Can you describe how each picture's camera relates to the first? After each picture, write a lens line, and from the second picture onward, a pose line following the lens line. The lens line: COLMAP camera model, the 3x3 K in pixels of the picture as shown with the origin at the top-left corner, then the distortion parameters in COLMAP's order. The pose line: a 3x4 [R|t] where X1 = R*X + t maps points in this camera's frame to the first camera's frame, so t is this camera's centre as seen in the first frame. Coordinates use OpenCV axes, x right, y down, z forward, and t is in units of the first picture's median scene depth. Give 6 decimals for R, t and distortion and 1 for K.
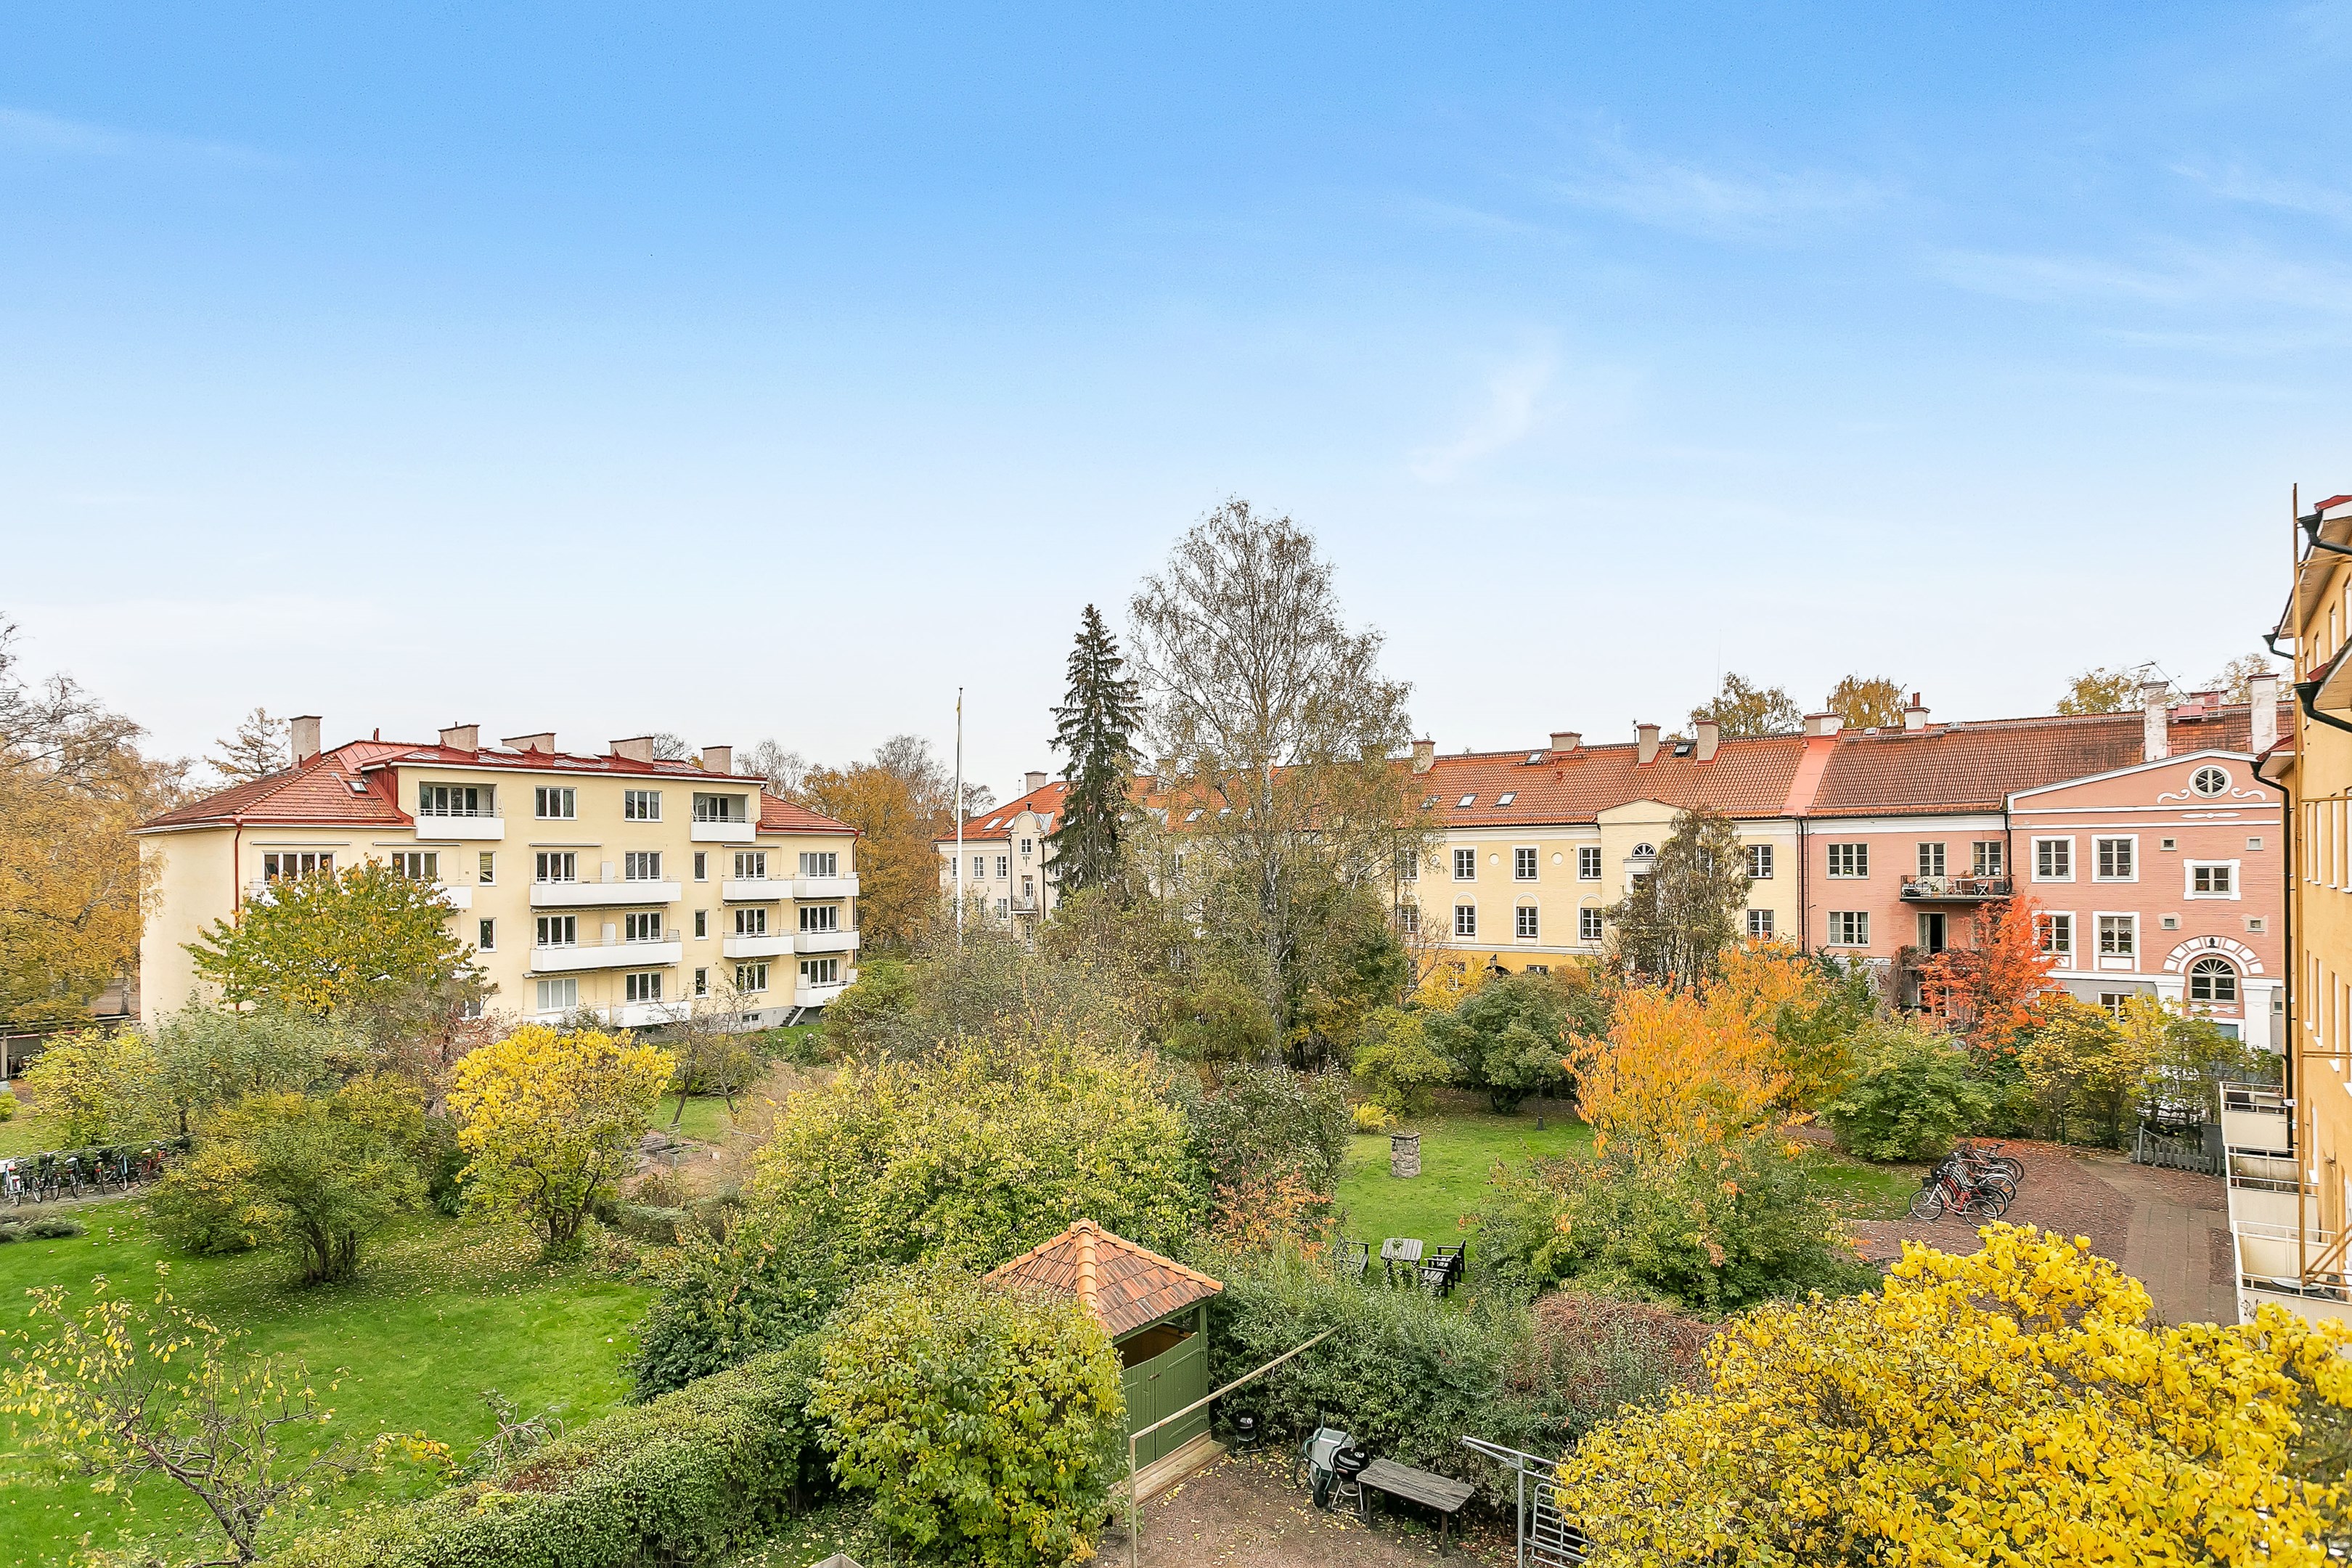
lens RADIAL K [[1264.7, 0, 1181.7], [0, 1264.7, 861.0], [0, 0, 1]] dist [0.003289, 0.001492]
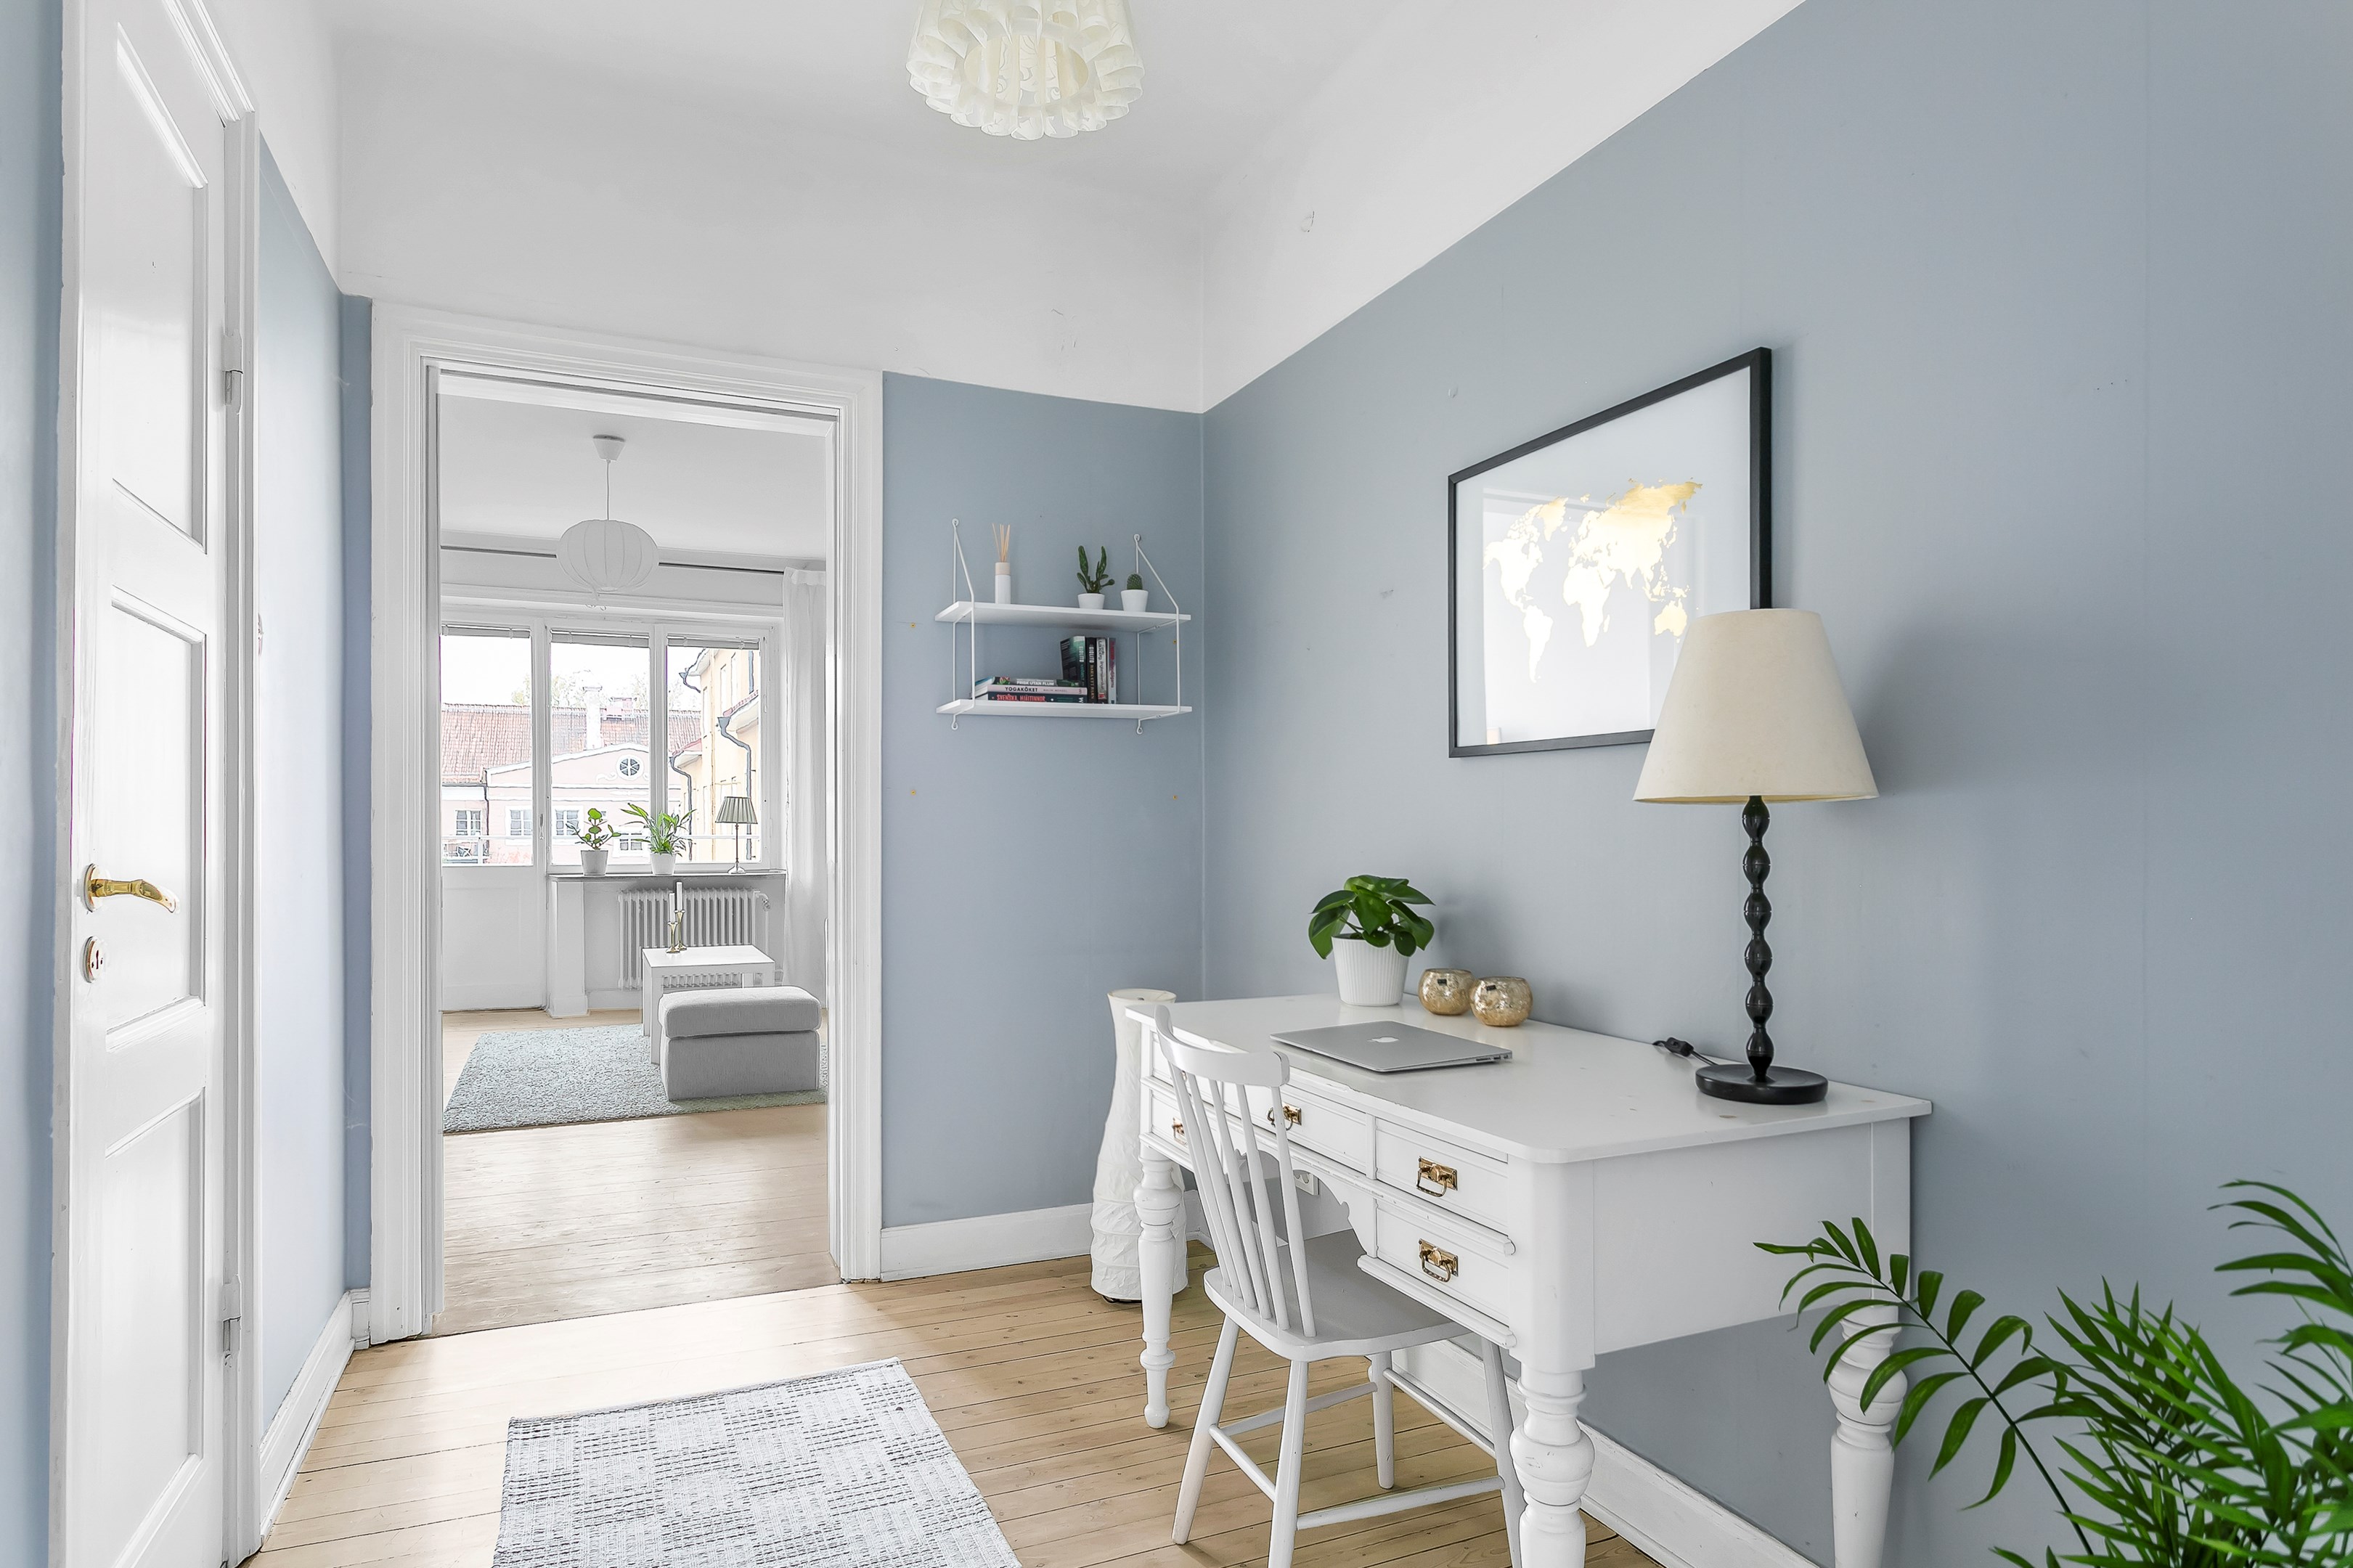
lens RADIAL K [[1333.5, 0, 1156.1], [0, 1333.5, 833.8], [0, 0, 1]] dist [0.000067, 0.000165]
pose [[0.464143, 0.001379, 0.885759, -0.160270], [-0.000883, 0.999999, -0.001094, 0.008116], [-0.885760, -0.000275, 0.464143, -0.132421]]
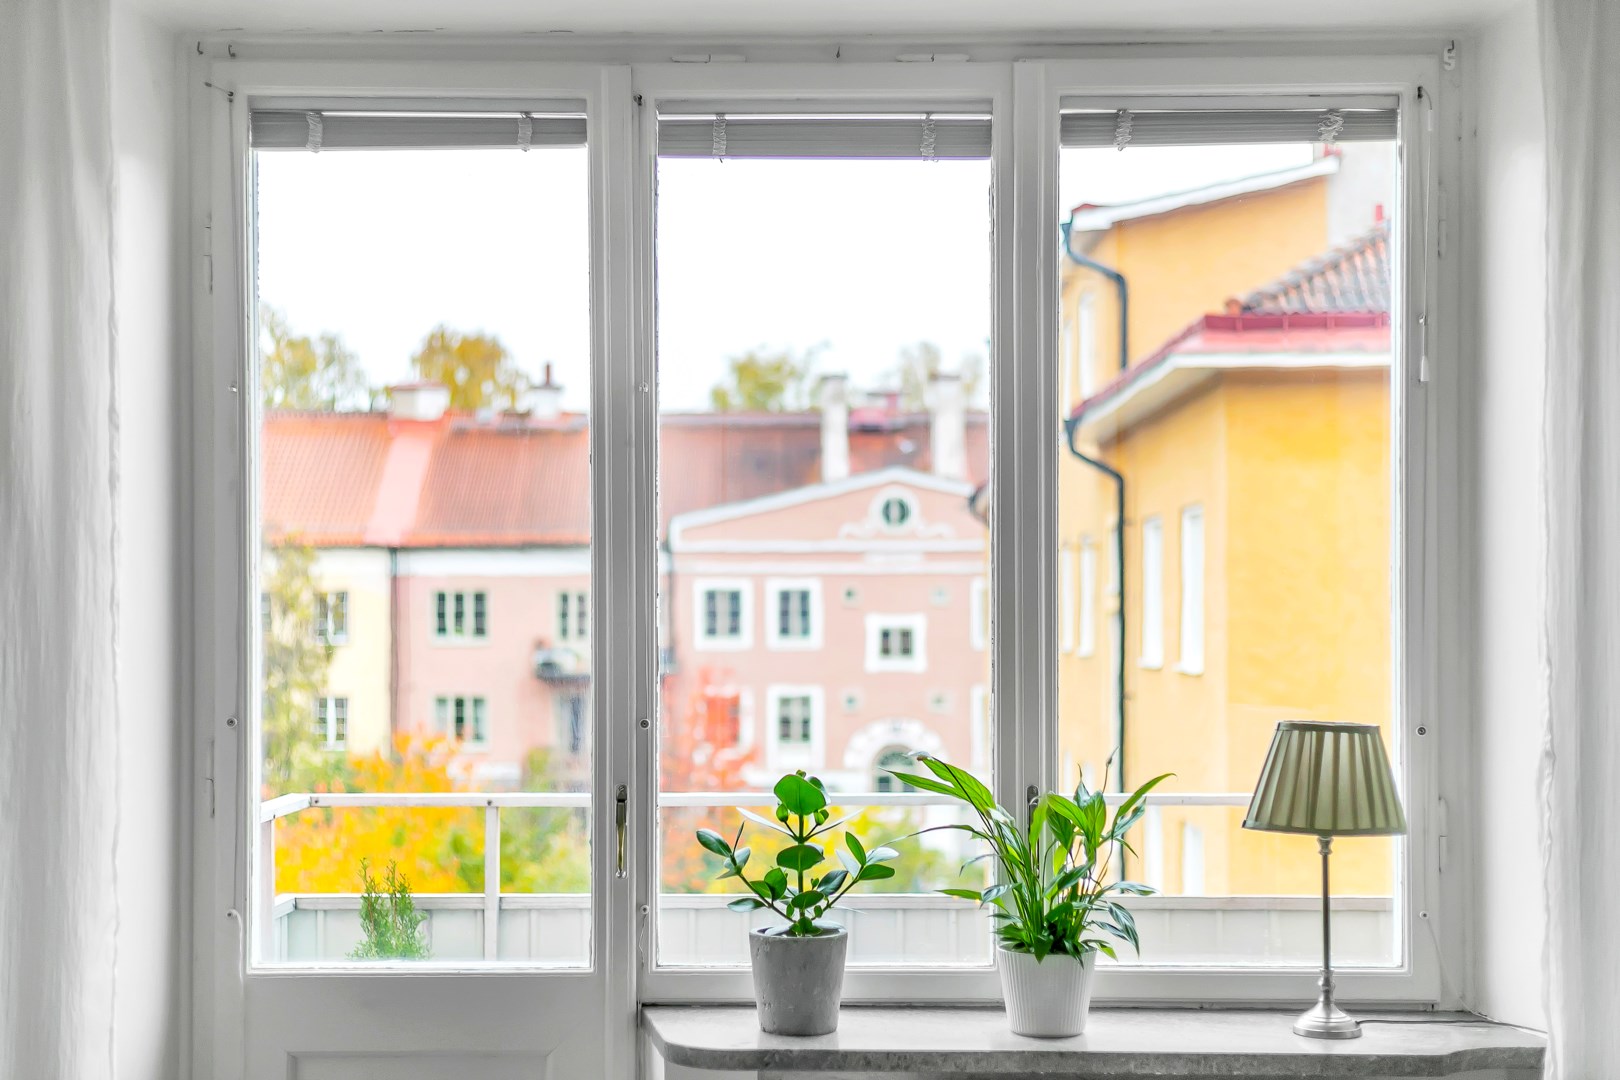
lens RADIAL K [[2397.9, 0, 831.7], [0, 2397.9, 565.8], [0, 0, 1]] dist [0.142752, -0.020875]
pose [[0.773393, 0.018344, 0.633662, -0.102804], [-0.005079, 0.999728, -0.022742, 0.000989], [-0.633907, 0.014371, 0.773276, -0.064443]]
